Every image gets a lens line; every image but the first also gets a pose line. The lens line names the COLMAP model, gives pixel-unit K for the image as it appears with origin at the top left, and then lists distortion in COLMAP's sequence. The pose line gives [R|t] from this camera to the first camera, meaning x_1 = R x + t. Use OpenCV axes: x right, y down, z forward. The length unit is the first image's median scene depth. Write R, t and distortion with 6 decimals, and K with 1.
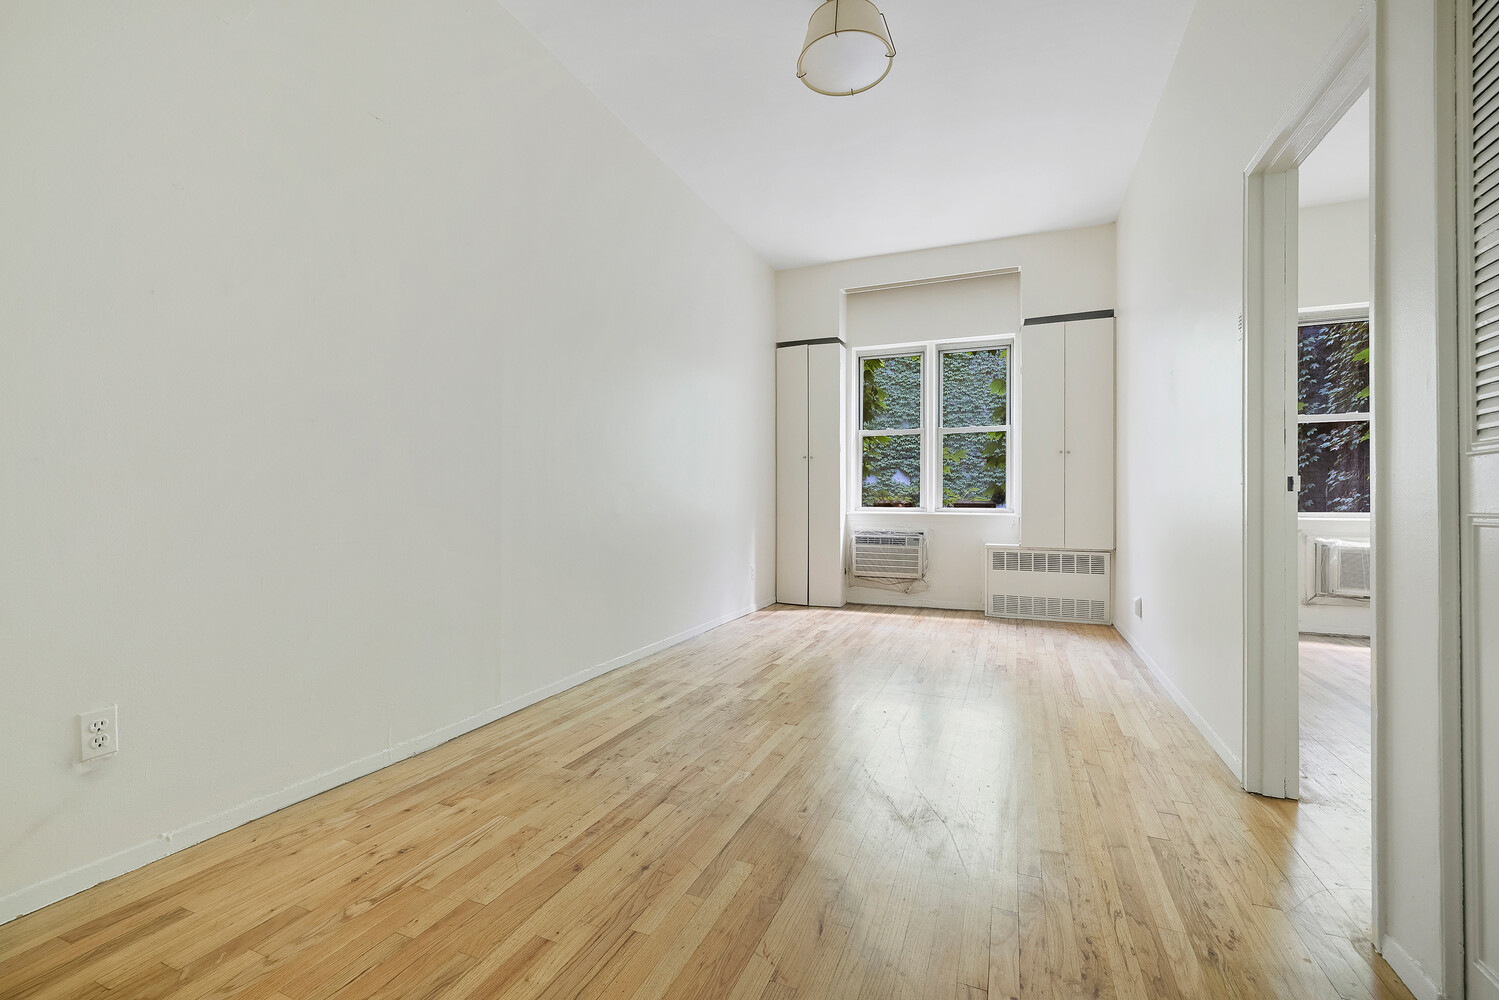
lens RADIAL K [[644.8, 0, 755.0], [0, 644.8, 499.9], [0, 0, 1]] dist [-0.000086, -0.000073]
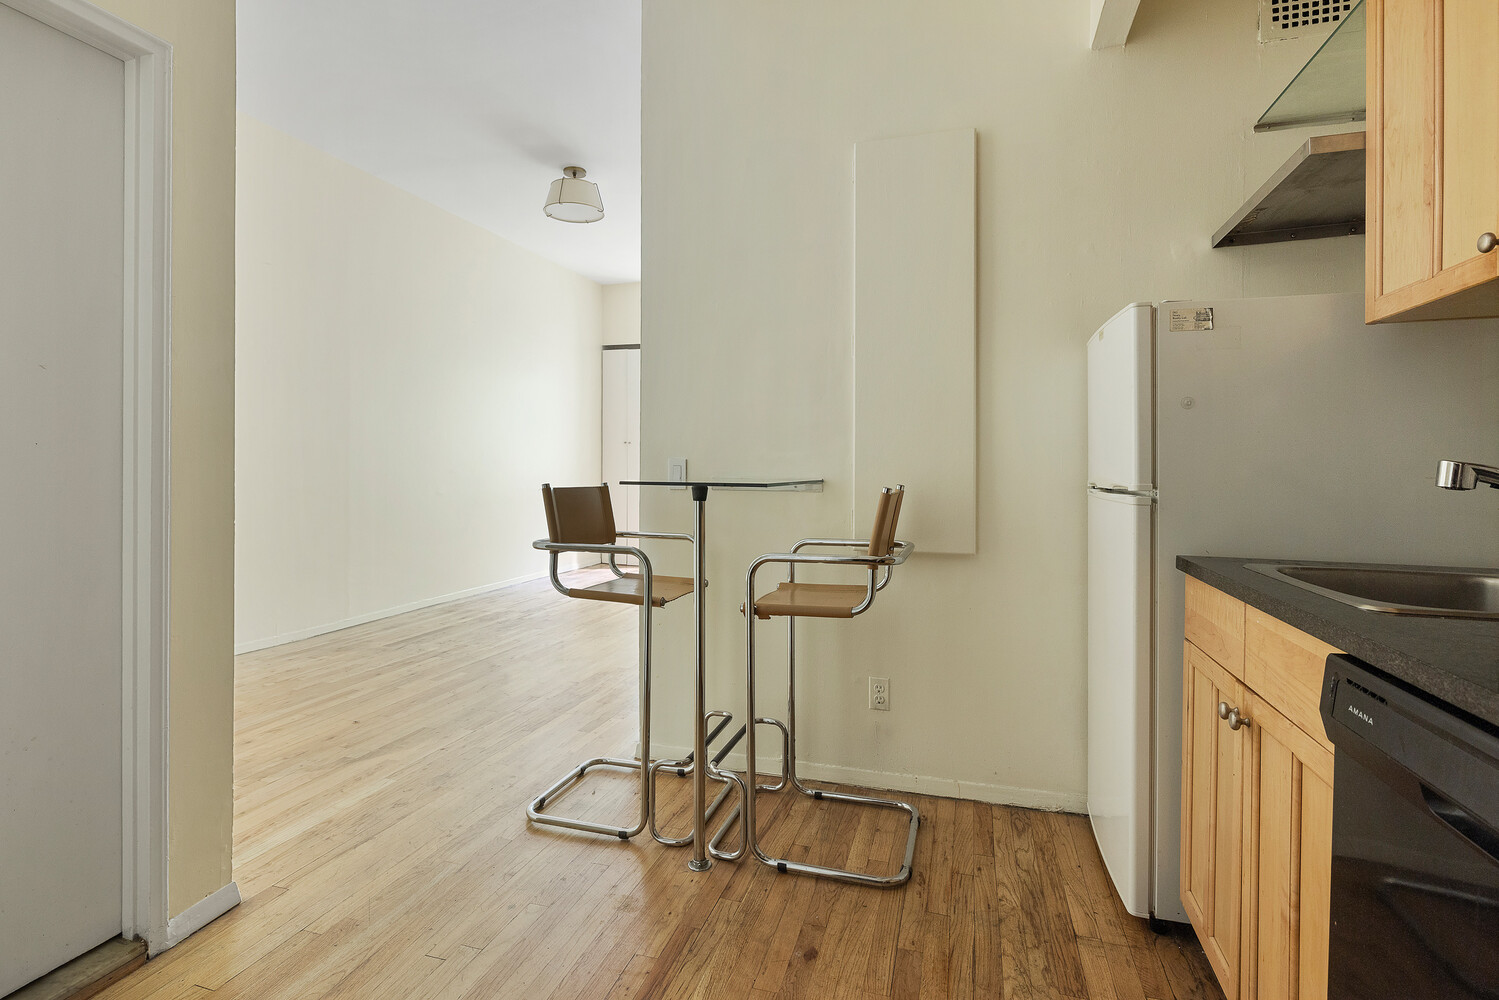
lens RADIAL K [[732.9, 0, 748.1], [0, 732.9, 485.2], [0, 0, 1]] dist [-0.002660, -0.000298]
pose [[0.996793, -0.001003, 0.080023, 0.425151], [-0.001404, 0.999548, 0.030016, -0.060784], [-0.080017, -0.030032, 0.996341, -0.833369]]
